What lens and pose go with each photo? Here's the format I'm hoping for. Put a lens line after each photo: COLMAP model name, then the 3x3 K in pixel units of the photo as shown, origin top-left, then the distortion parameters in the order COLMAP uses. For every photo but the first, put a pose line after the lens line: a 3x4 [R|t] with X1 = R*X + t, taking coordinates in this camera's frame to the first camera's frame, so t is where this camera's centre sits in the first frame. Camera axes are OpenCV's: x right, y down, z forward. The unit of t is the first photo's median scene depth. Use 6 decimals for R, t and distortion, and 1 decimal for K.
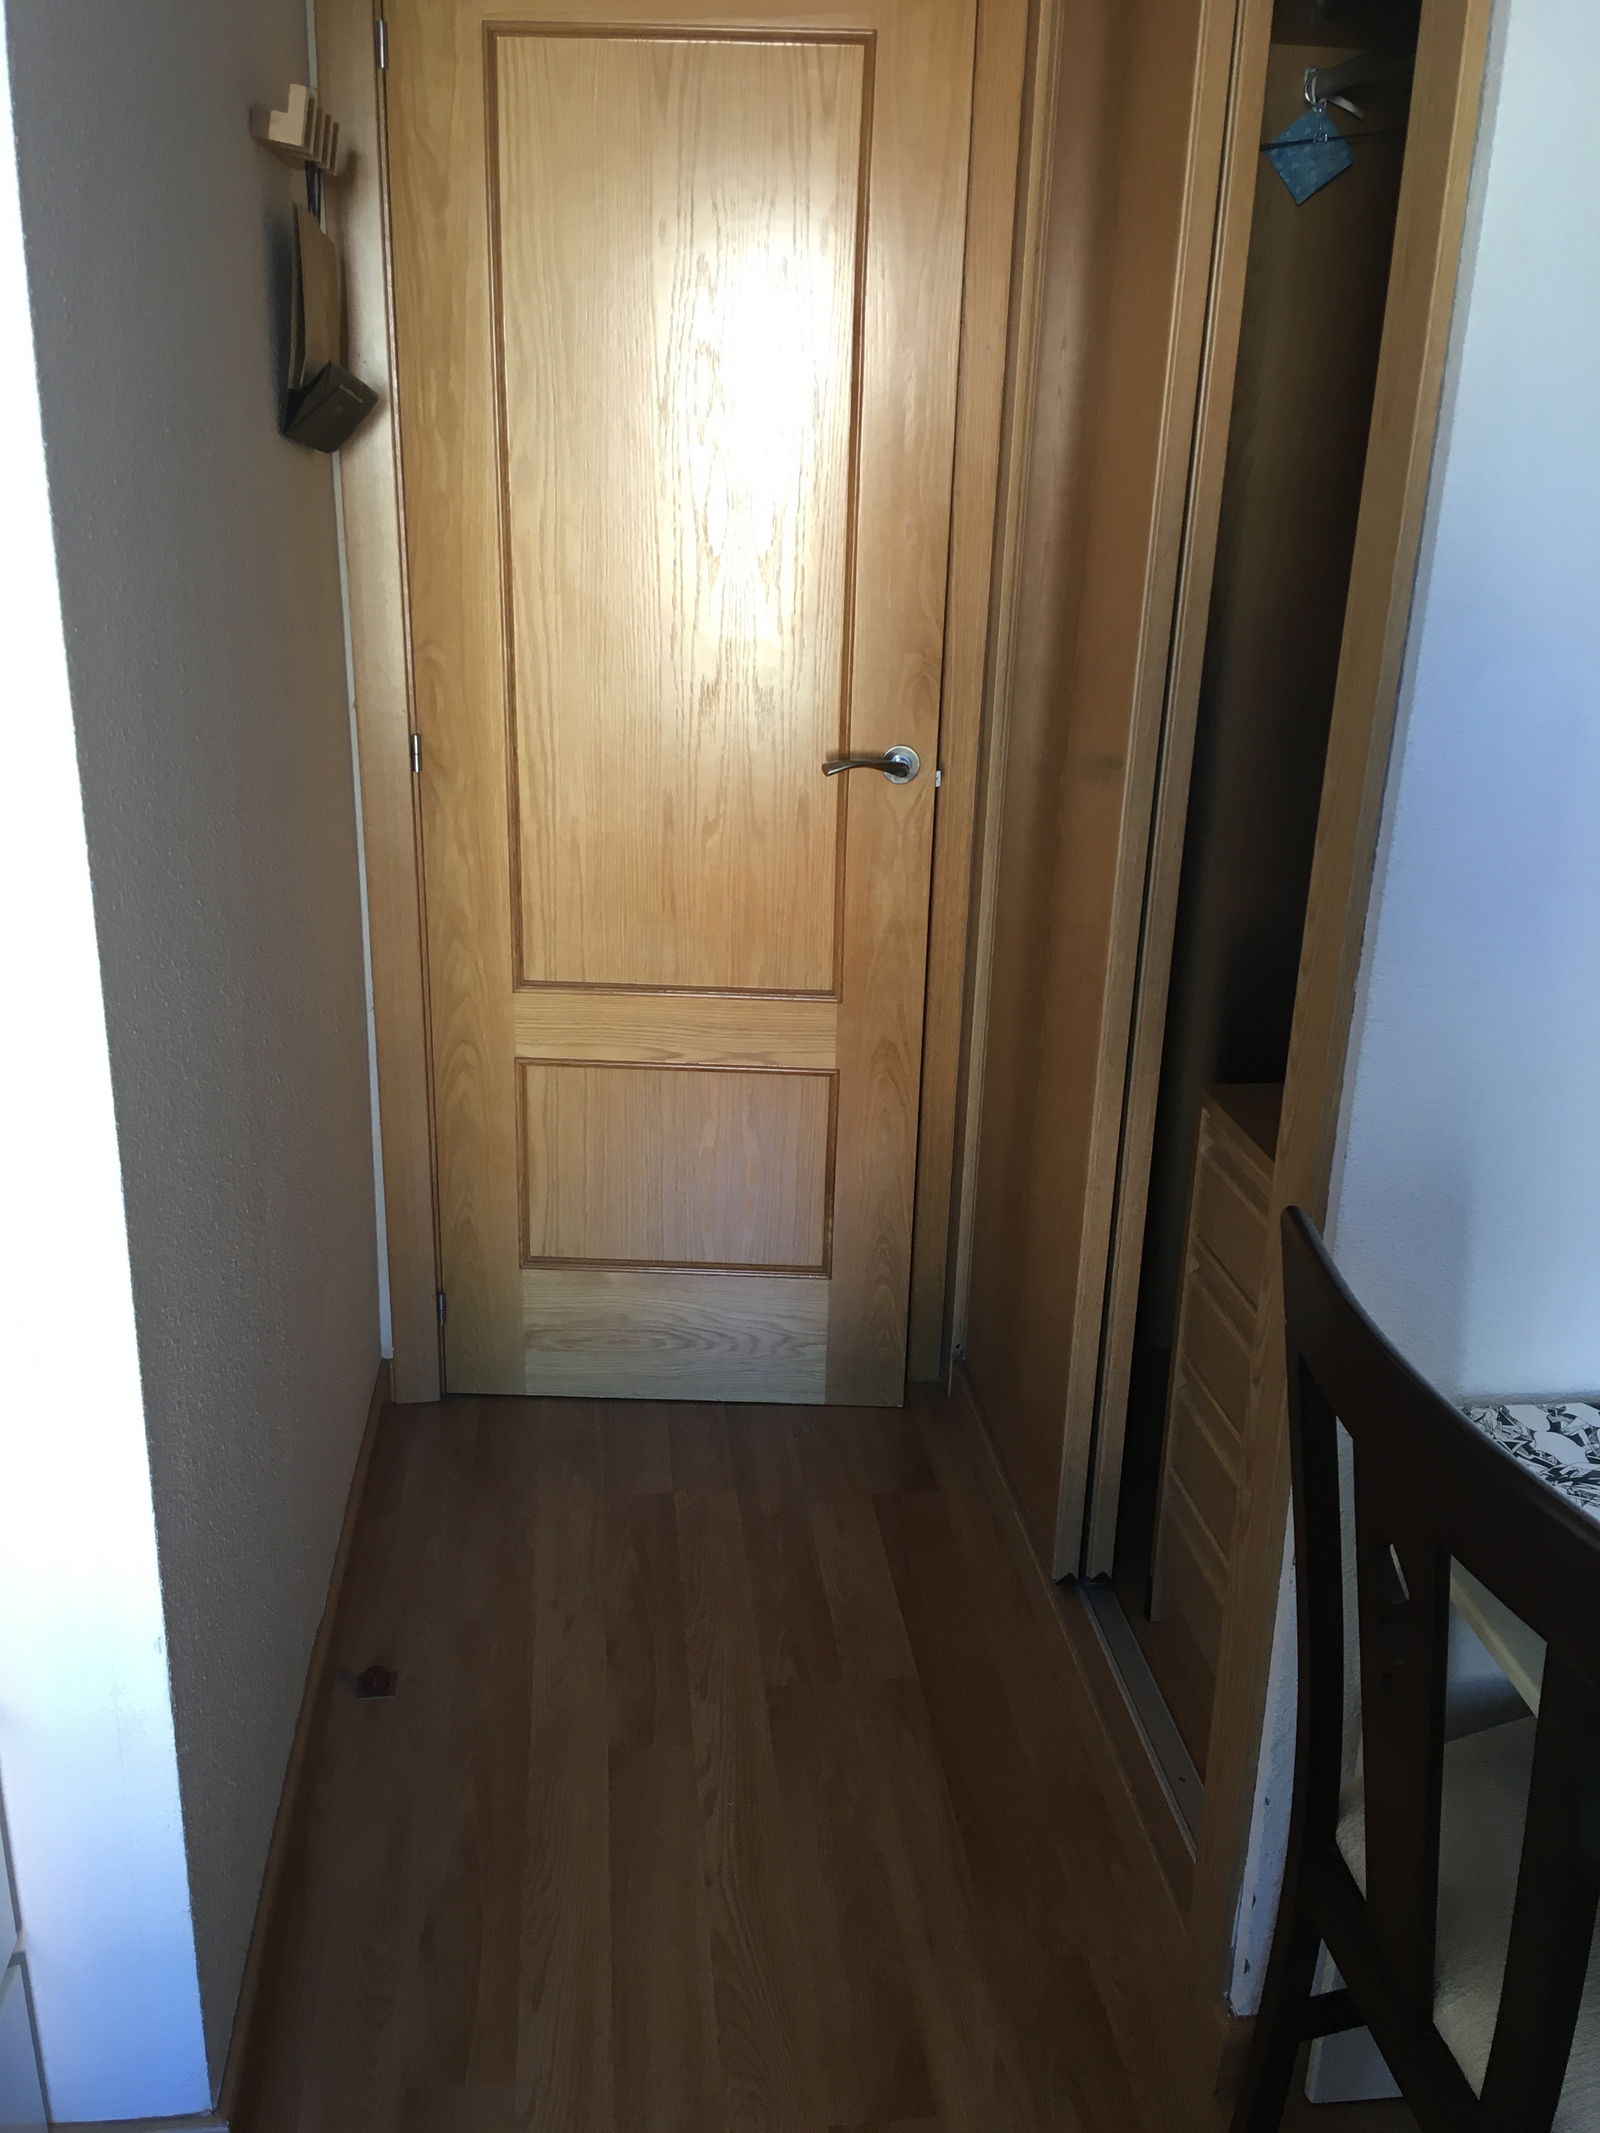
lens RADIAL K [[1792.9, 0, 800.0], [0, 1792.9, 1066.5], [0, 0, 1]] dist [0.122351, -0.193157]
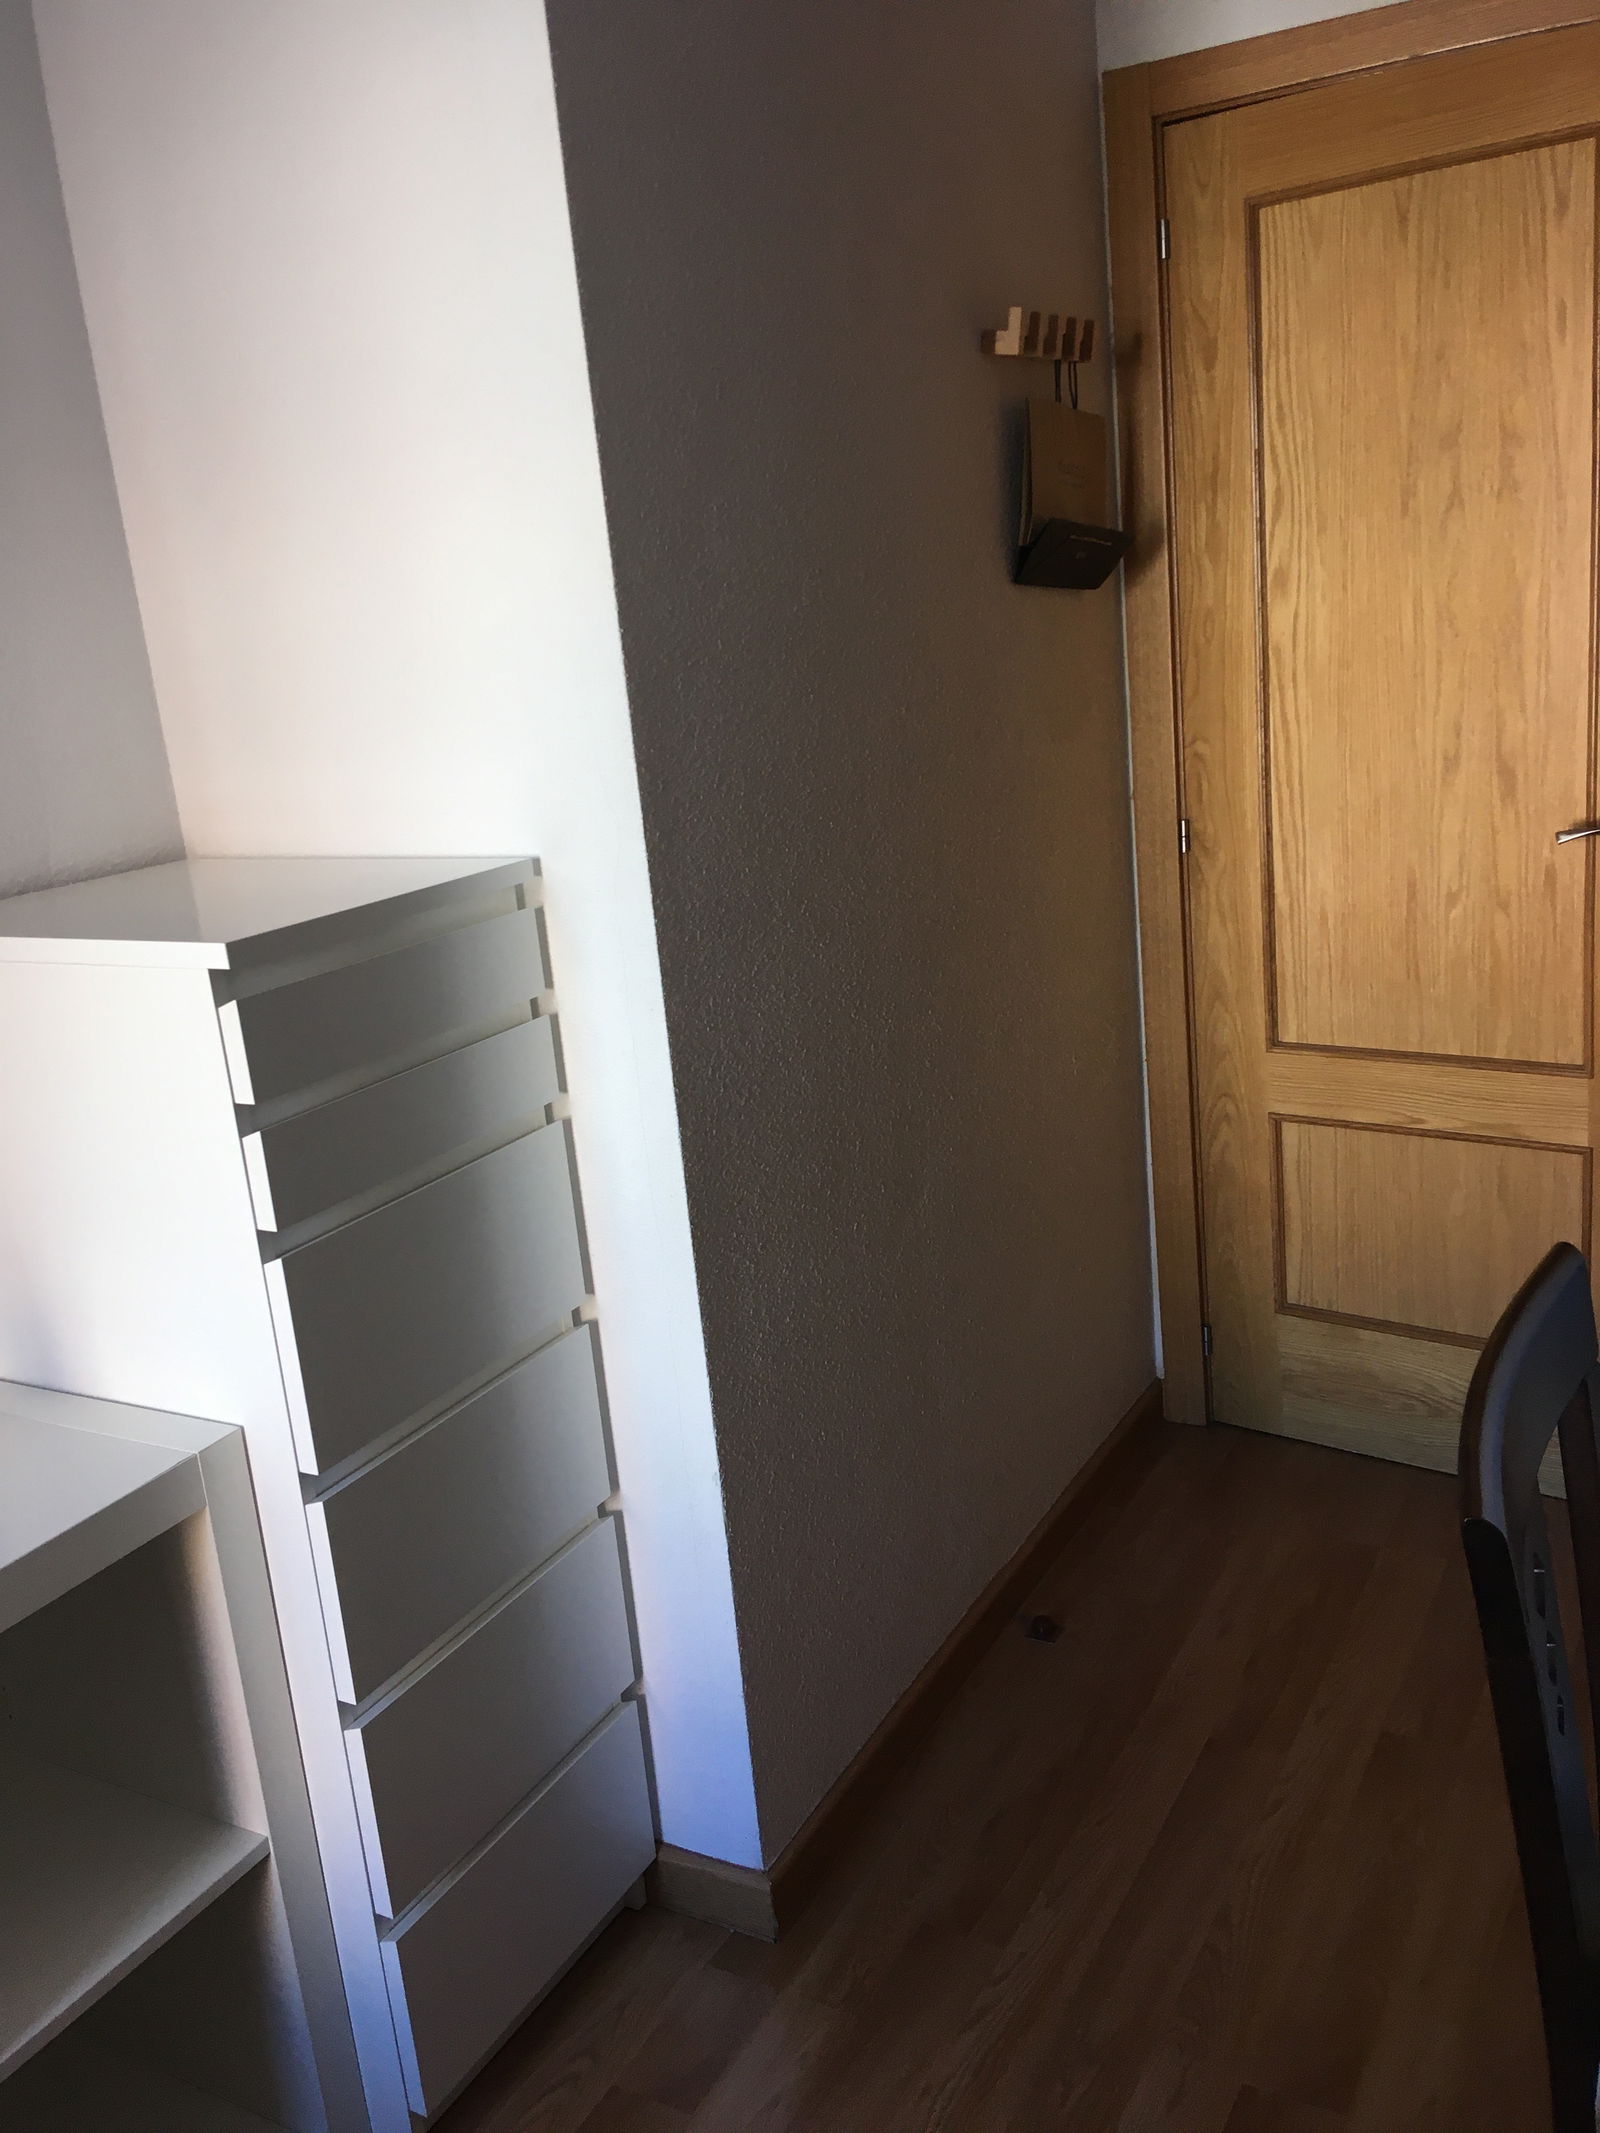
lens RADIAL K [[1792.9, 0, 800.0], [0, 1792.9, 1066.5], [0, 0, 1]] dist [0.122351, -0.193157]
pose [[0.799993, 0.051652, -0.597783, 0.271287], [-0.085042, 0.995991, -0.027749, 0.022023], [0.593953, 0.073035, 0.801178, -0.039644]]
